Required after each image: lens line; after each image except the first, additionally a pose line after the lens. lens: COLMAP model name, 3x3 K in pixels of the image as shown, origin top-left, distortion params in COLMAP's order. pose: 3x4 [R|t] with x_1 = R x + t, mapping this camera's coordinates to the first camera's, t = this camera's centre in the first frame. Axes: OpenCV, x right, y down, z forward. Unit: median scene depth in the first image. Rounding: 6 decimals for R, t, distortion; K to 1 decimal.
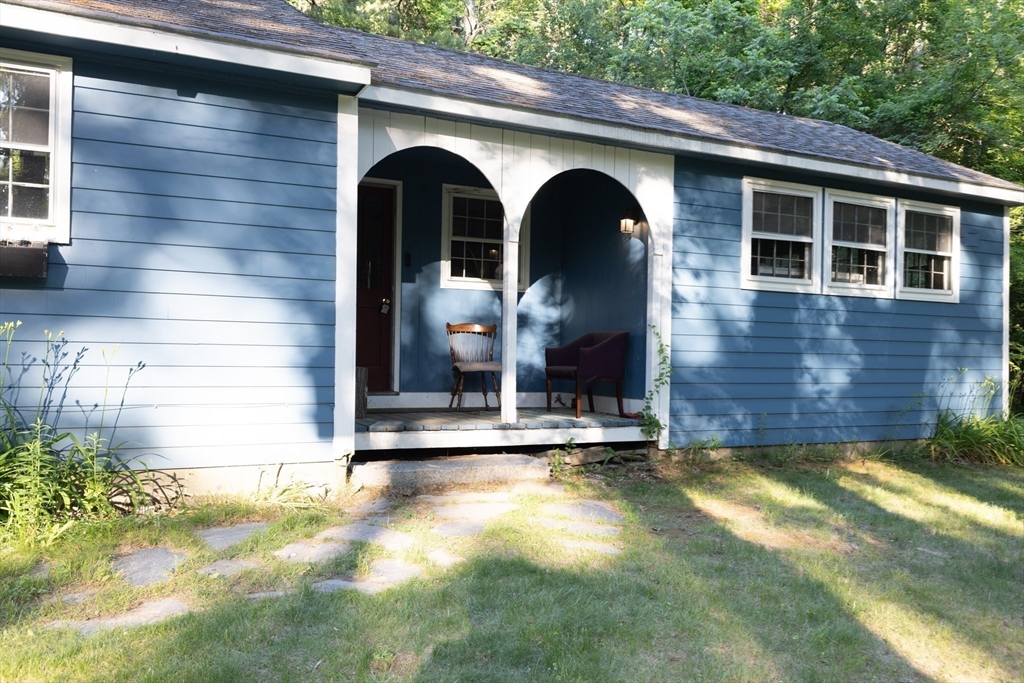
lens RADIAL K [[843.4, 0, 512.0], [0, 843.4, 341.5], [0, 0, 1]] dist [0.008716, 0.001053]
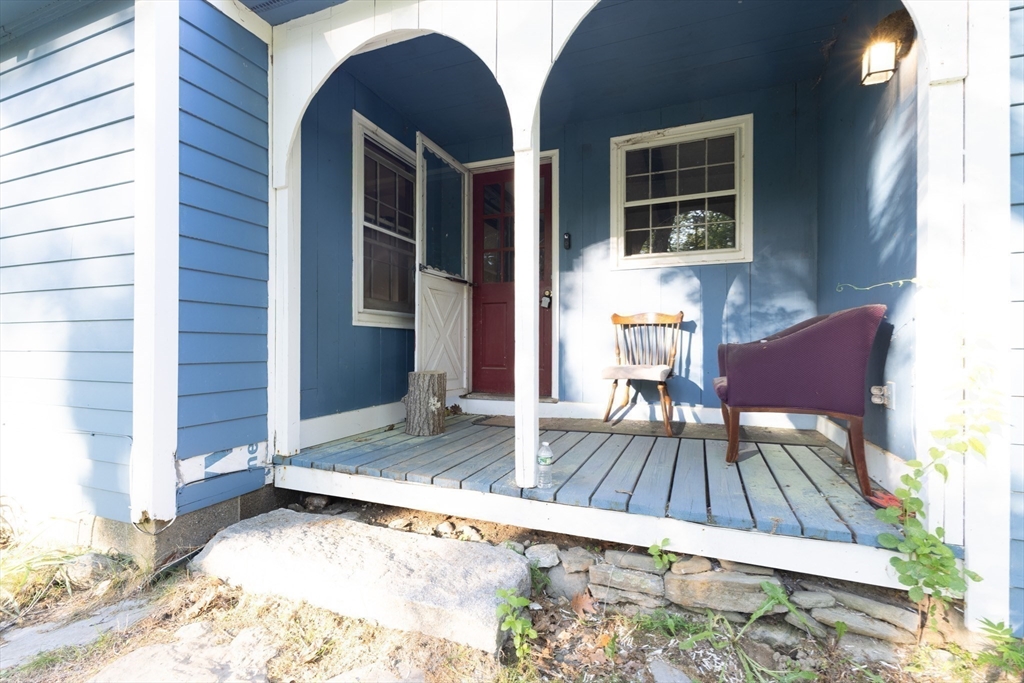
lens RADIAL K [[456.8, 0, 502.0], [0, 456.8, 339.8], [0, 0, 1]] dist [0.021055, -0.006845]
pose [[0.648863, -0.022471, -0.760573, 0.183328], [0.010564, 0.999734, -0.020524, 0.009392], [0.760832, 0.005282, 0.648928, 0.679181]]
